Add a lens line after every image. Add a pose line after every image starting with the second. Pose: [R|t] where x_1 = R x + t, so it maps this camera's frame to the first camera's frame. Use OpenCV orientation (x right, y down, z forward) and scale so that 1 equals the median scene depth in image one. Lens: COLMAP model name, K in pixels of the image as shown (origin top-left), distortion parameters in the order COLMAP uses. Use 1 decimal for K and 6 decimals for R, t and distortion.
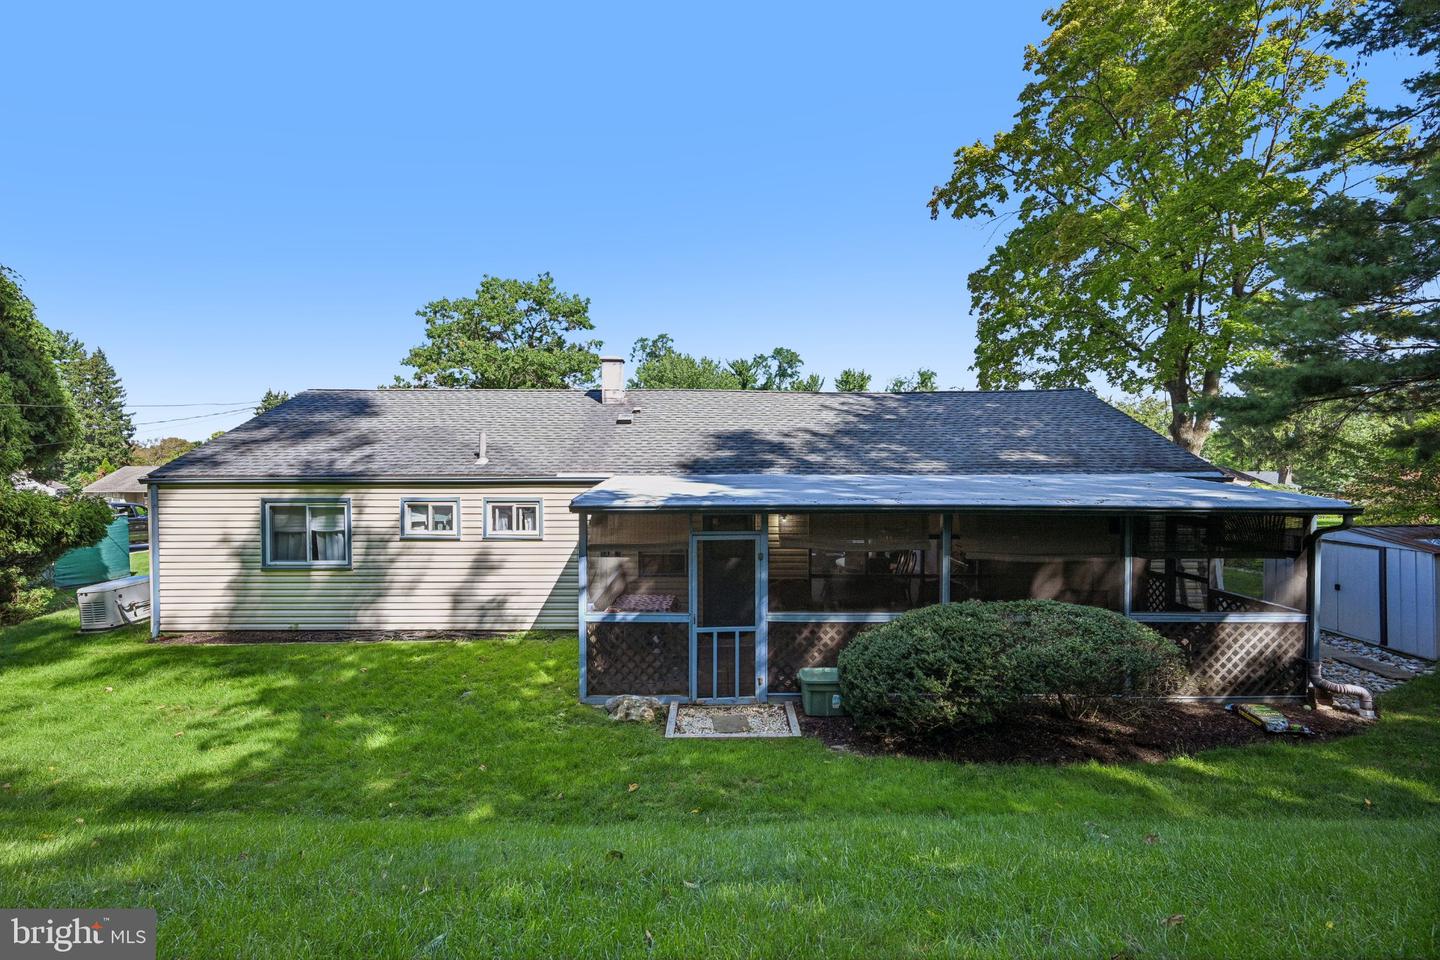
lens RADIAL K [[642.9, 0, 720.5], [0, 642.9, 475.1], [0, 0, 1]] dist [0.000161, 0.000231]
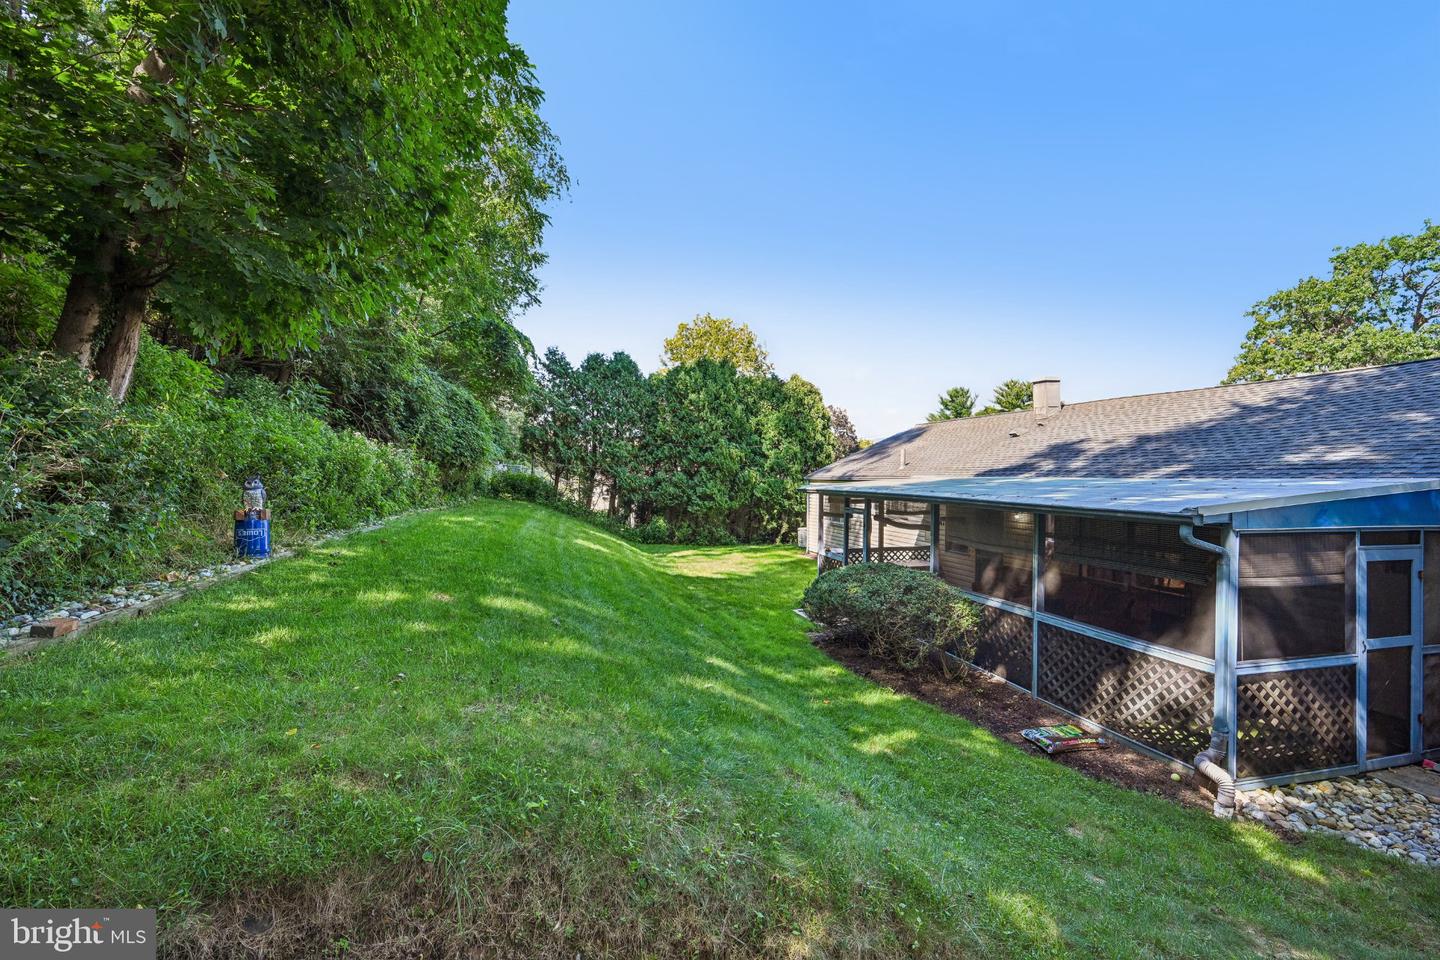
lens RADIAL K [[645.9, 0, 725.4], [0, 645.9, 476.2], [0, 0, 1]] dist [0.004582, 0.000346]
pose [[0.248318, 0.002243, -0.968676, 1.093875], [-0.025497, 0.999666, -0.004221, 0.016521], [0.968343, 0.025746, 0.248292, 0.204632]]
